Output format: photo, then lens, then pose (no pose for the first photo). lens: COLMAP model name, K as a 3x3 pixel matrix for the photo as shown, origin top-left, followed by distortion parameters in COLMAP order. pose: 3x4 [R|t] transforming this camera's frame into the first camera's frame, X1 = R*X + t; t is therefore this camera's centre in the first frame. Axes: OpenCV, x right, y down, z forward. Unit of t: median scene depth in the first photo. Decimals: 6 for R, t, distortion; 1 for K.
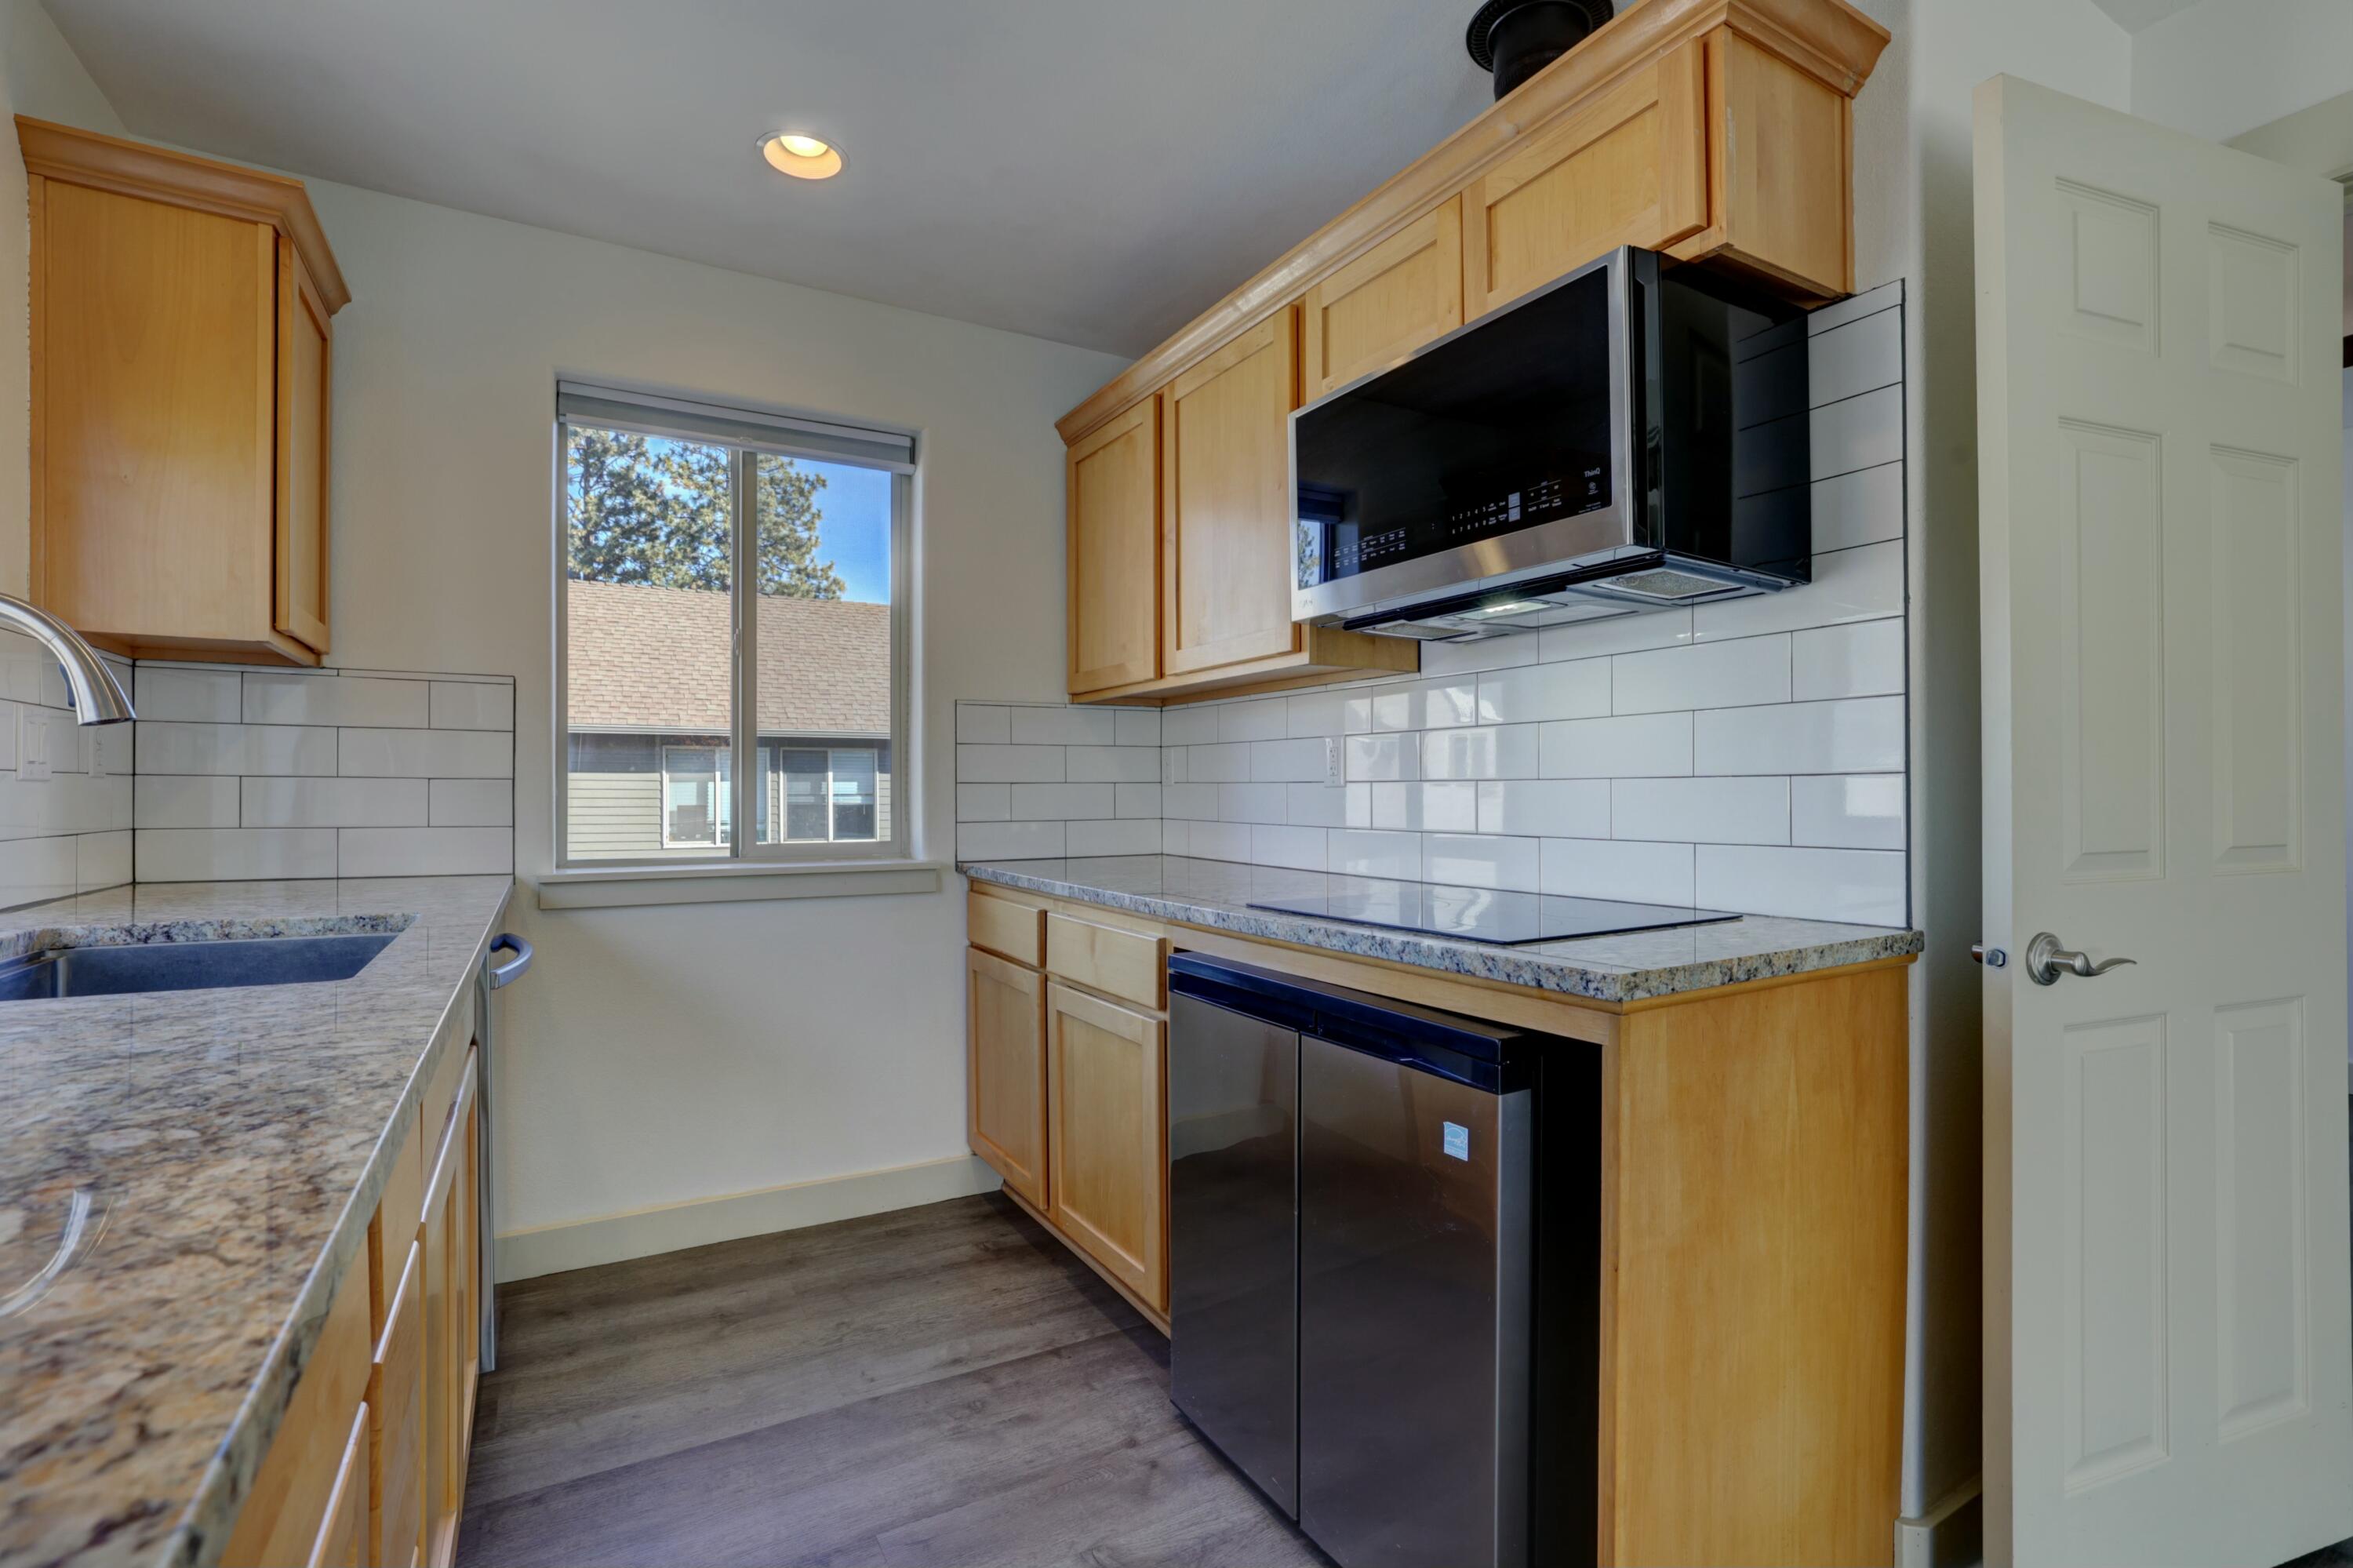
lens RADIAL K [[1086.5, 0, 1165.1], [0, 1086.5, 795.4], [0, 0, 1]] dist [-0.027785, 0.002357]
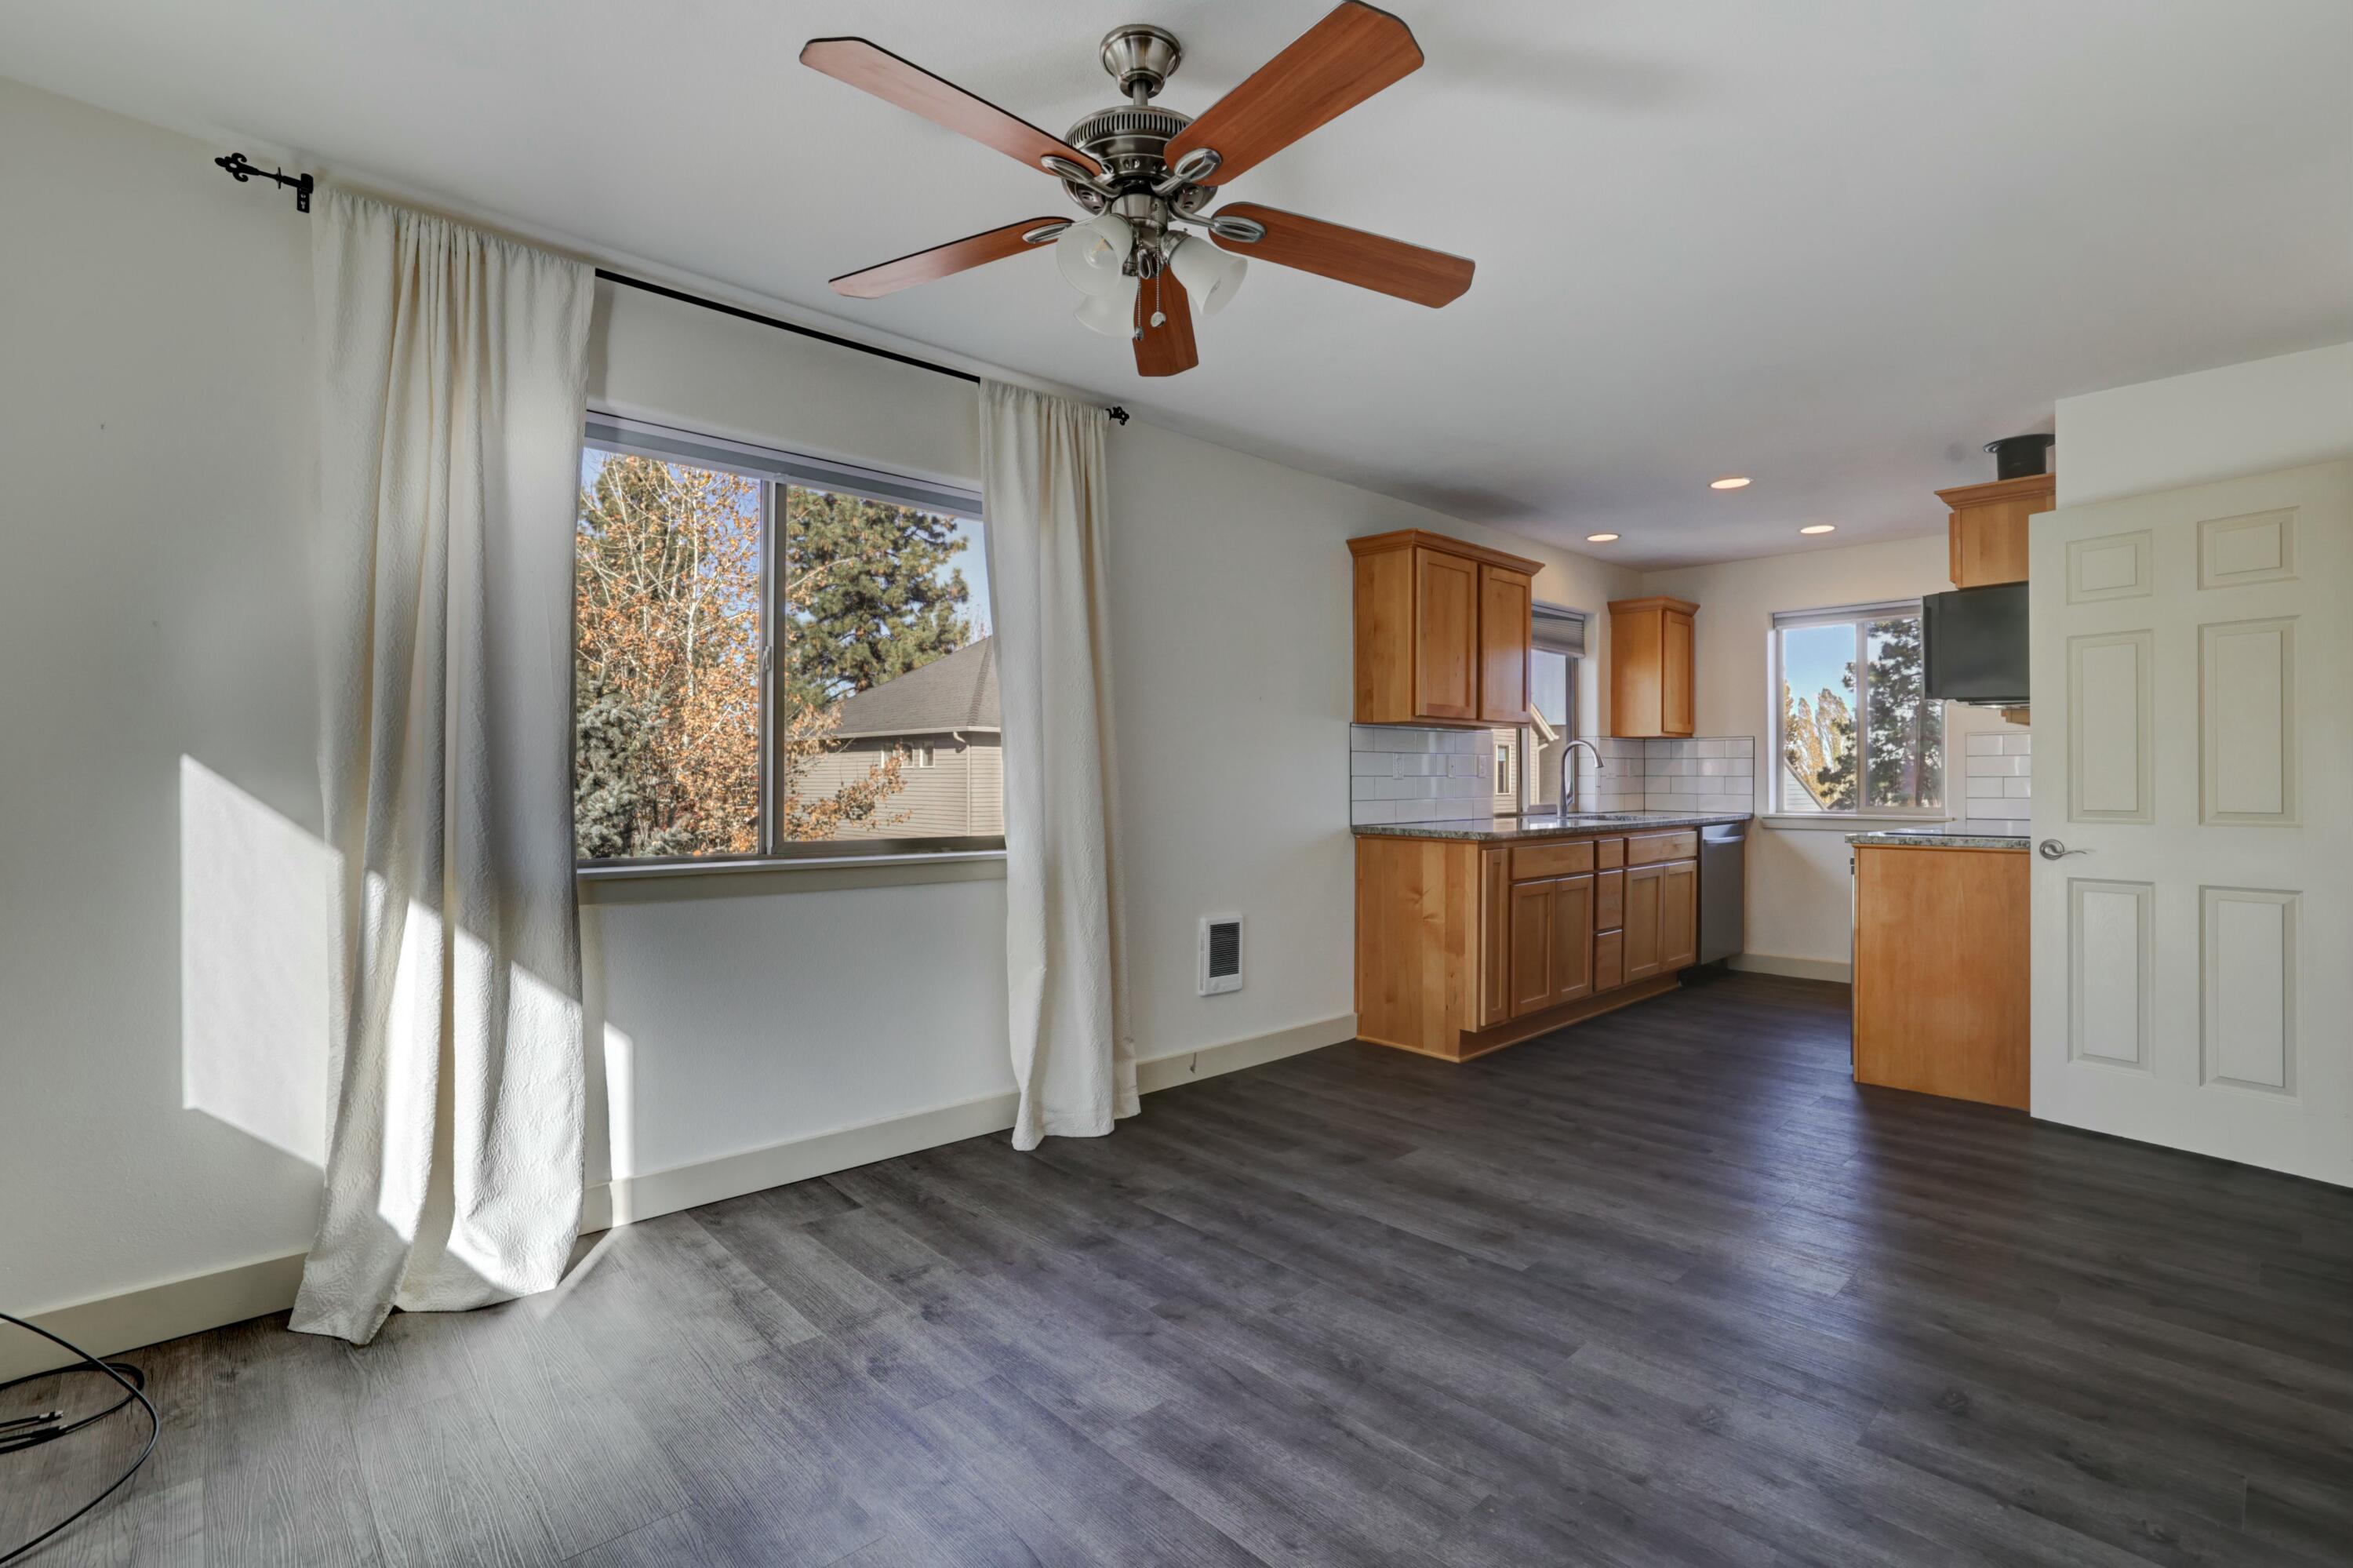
lens RADIAL K [[1086.5, 0, 1173.2], [0, 1086.5, 783.5], [0, 0, 1]] dist [-0.027785, 0.002357]
pose [[0.236171, 0.005584, -0.971695, 1.766783], [-0.001218, 0.999984, 0.005450, -0.011769], [0.971711, -0.000103, 0.236174, -1.078922]]
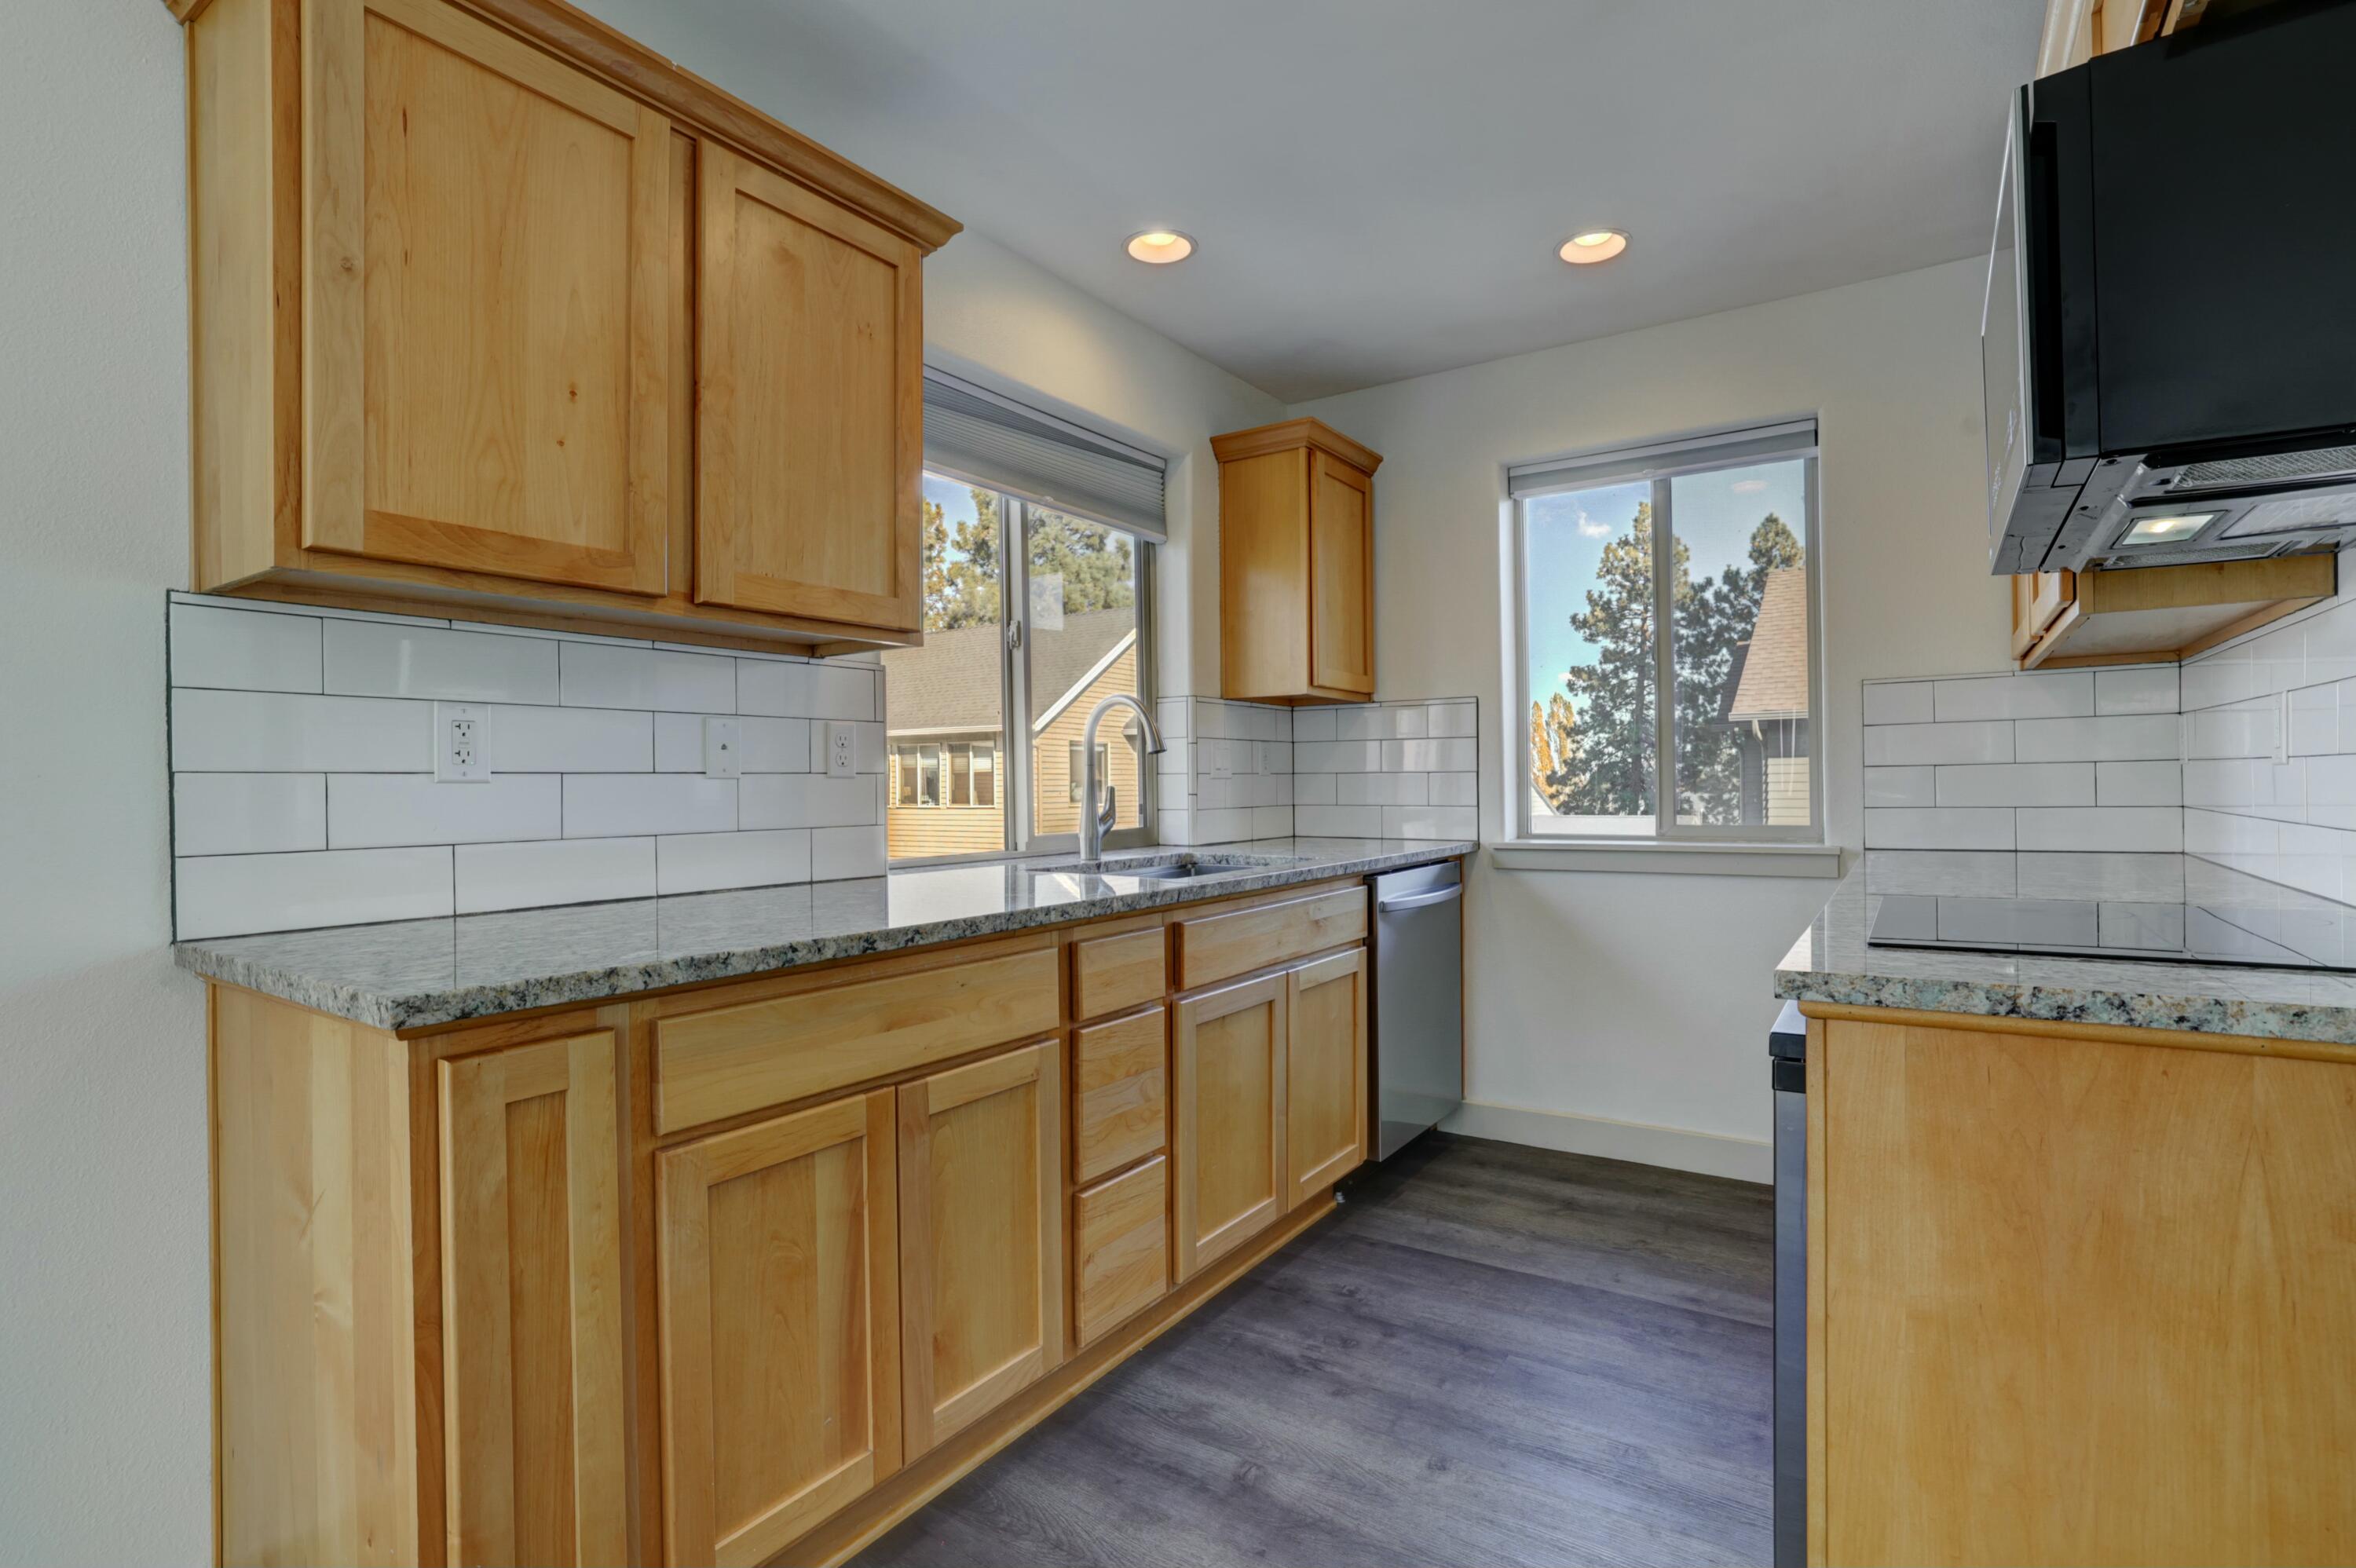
lens RADIAL K [[1087.7, 0, 1170.5], [0, 1087.7, 781.5], [0, 0, 1]] dist [-0.027785, 0.002357]
pose [[0.432512, -0.007070, -0.901601, 0.528759], [0.009388, 0.999950, -0.003338, -0.001520], [0.901579, -0.007021, 0.432557, 0.052554]]
